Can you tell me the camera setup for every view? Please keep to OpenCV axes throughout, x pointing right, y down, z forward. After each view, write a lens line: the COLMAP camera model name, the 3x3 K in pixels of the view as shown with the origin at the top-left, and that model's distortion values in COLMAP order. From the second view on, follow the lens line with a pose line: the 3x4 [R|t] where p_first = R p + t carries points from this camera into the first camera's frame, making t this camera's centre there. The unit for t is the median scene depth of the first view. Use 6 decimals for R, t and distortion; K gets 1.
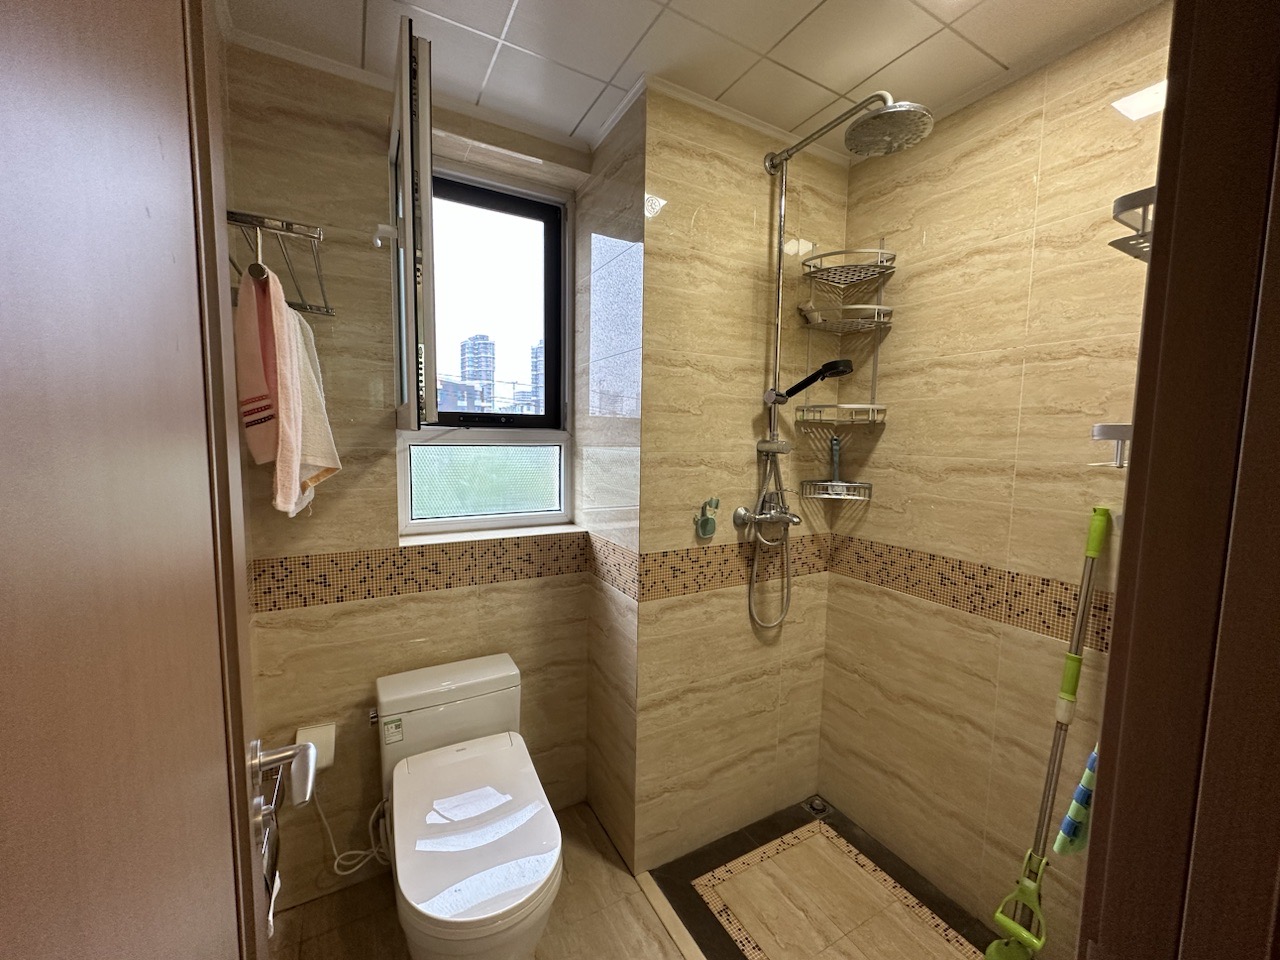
lens RADIAL K [[506.7, 0, 639.8], [0, 506.7, 481.6], [0, 0, 1]] dist [0.001467, 0.000021]
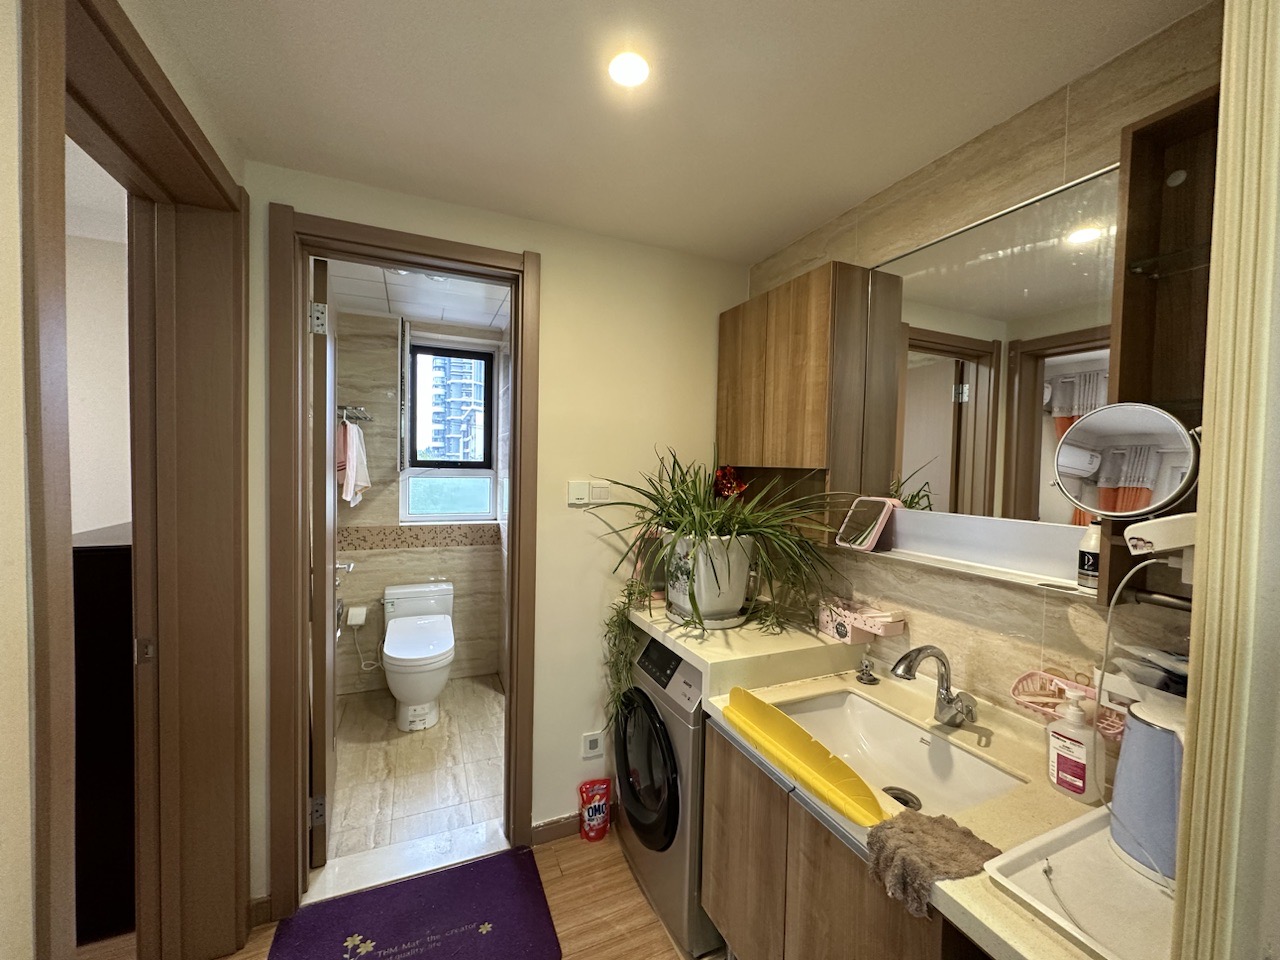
lens RADIAL K [[506.7, 0, 641.2], [0, 506.7, 481.2], [0, 0, 1]] dist [0.001467, 0.000021]
pose [[0.993865, 0.008497, -0.110276, 0.736425], [-0.015264, 0.998042, -0.060661, 0.057054], [0.109545, 0.061972, 0.992048, -0.965415]]
